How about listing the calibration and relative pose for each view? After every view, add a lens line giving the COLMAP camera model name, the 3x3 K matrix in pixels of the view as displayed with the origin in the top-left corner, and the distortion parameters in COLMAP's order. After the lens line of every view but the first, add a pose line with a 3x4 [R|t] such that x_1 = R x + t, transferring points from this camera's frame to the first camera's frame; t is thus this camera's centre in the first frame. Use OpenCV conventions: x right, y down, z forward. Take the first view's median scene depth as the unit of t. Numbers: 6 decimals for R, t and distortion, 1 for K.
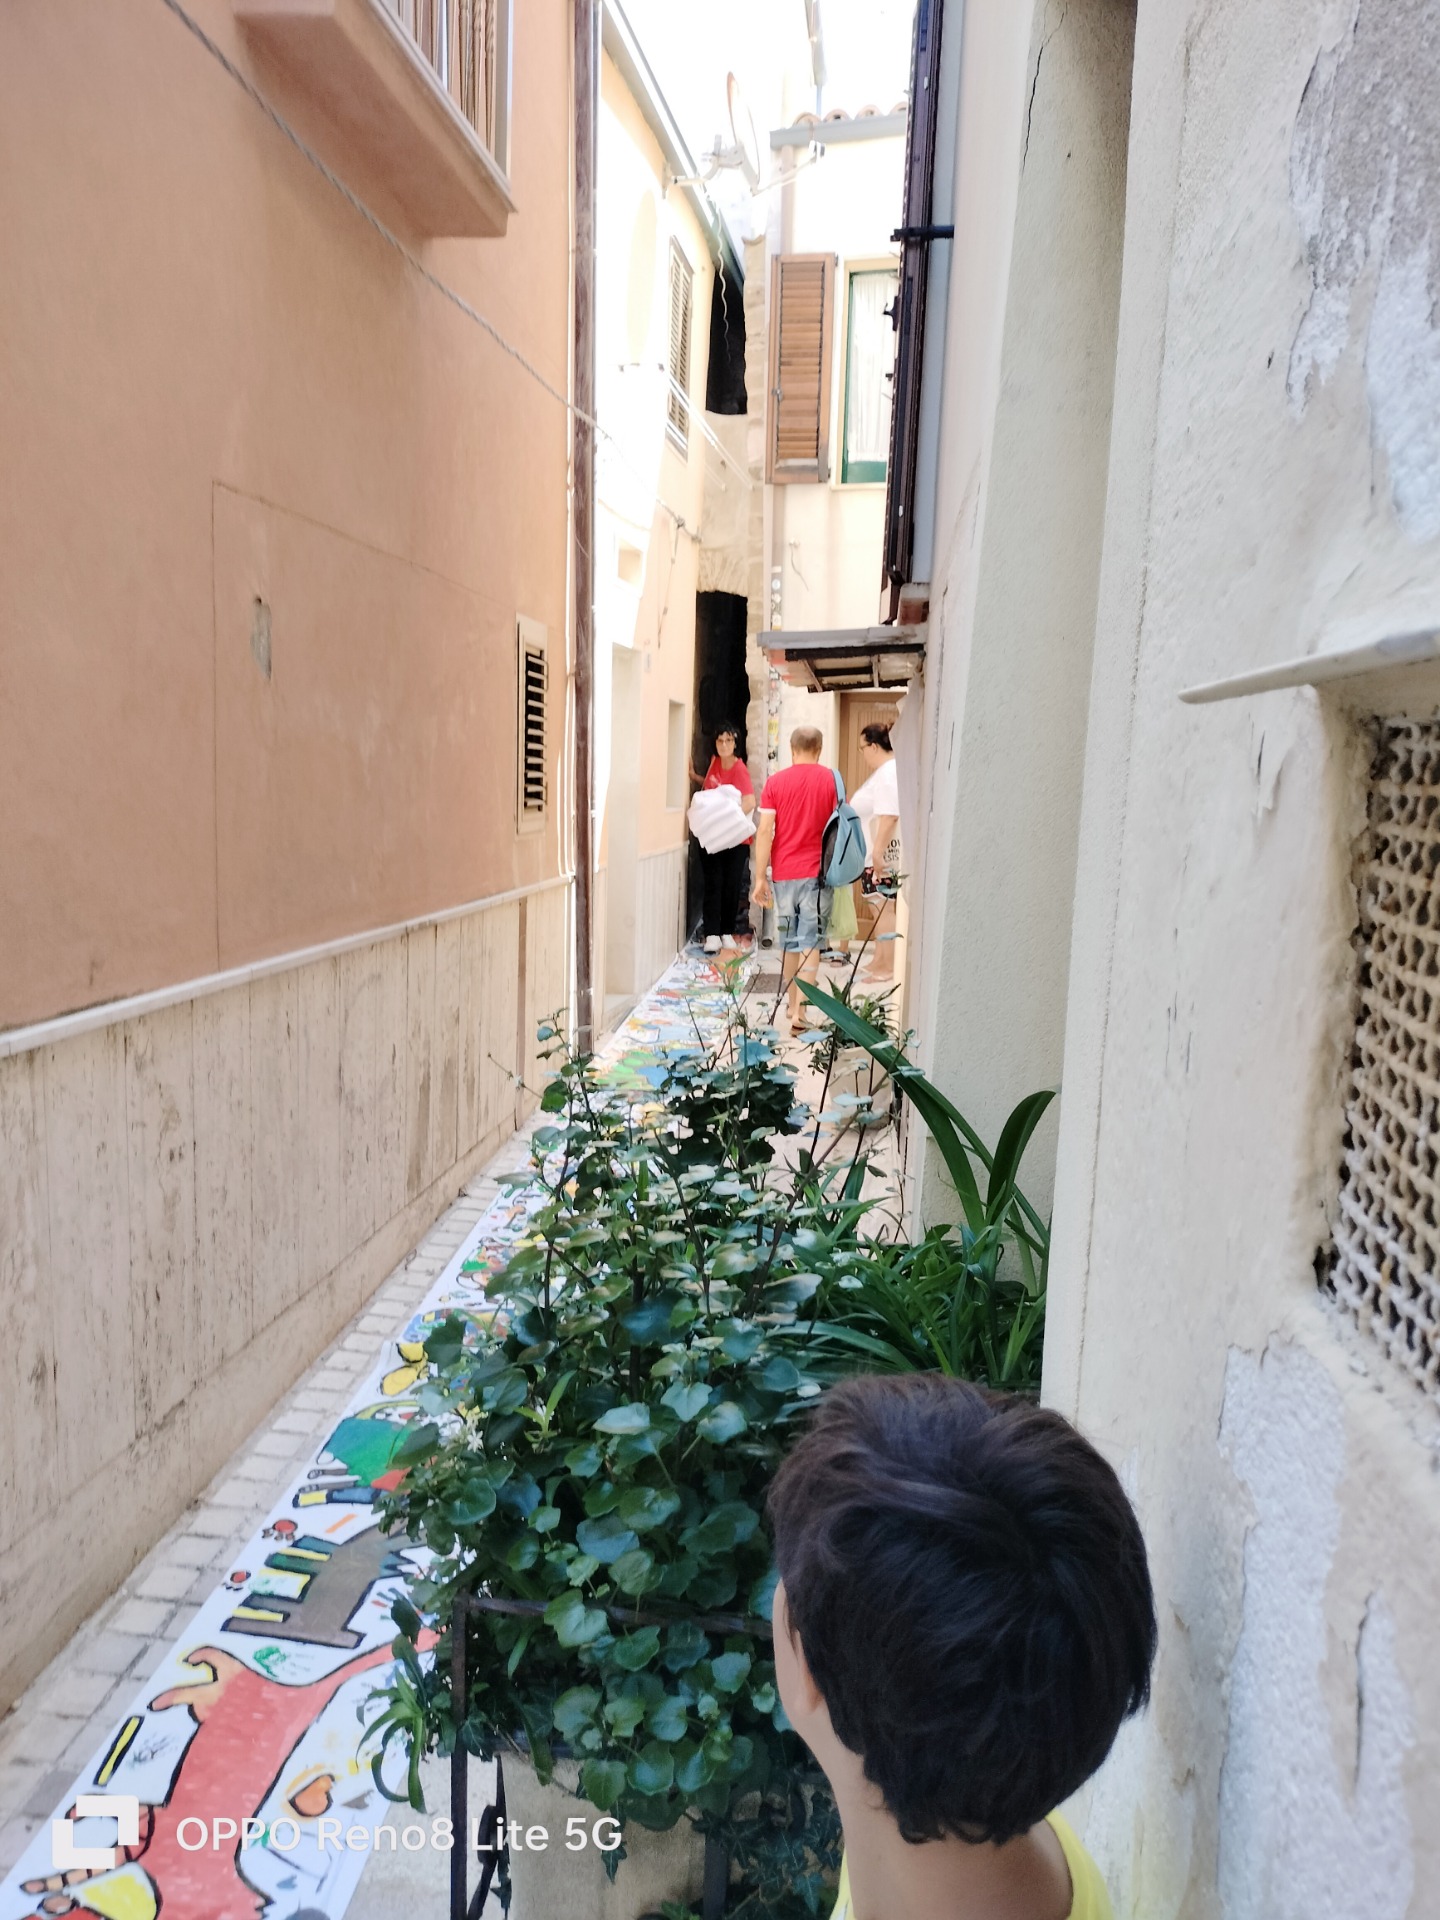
lens RADIAL K [[1442.3, 0, 720.0], [0, 1442.3, 960.0], [0, 0, 1]] dist [0.099347, -0.128081]
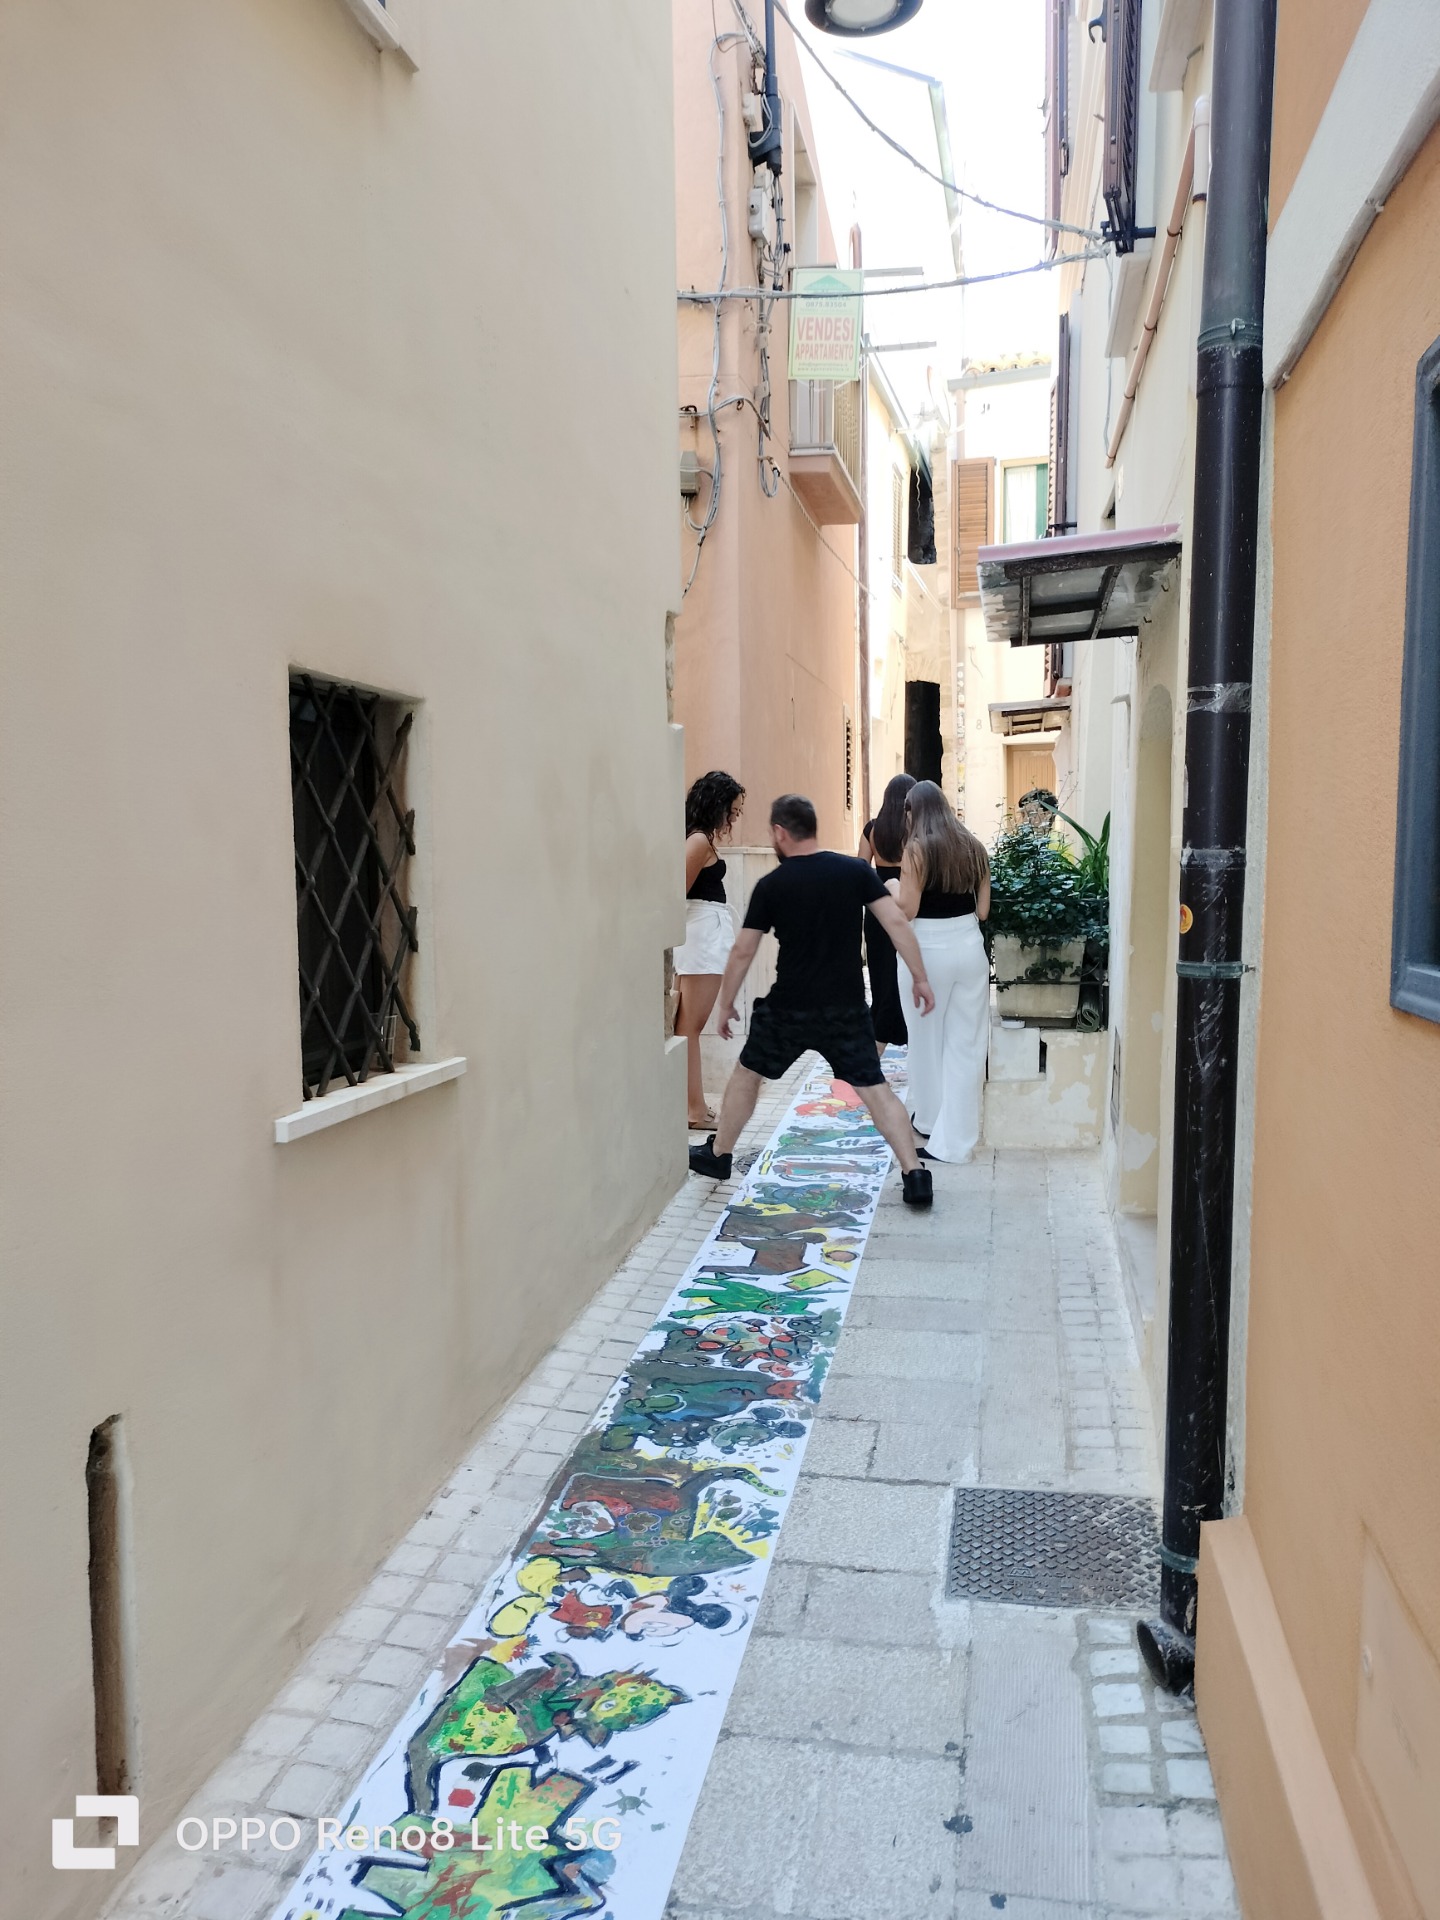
lens RADIAL K [[1478.1, 0, 752.9], [0, 1478.1, 962.0], [0, 0, 1]] dist [0.089483, -0.131159]
pose [[0.997464, -0.028305, -0.065296, -0.082952], [0.024499, 0.997994, -0.058376, 0.118748], [0.066817, 0.056628, 0.996157, -0.514294]]
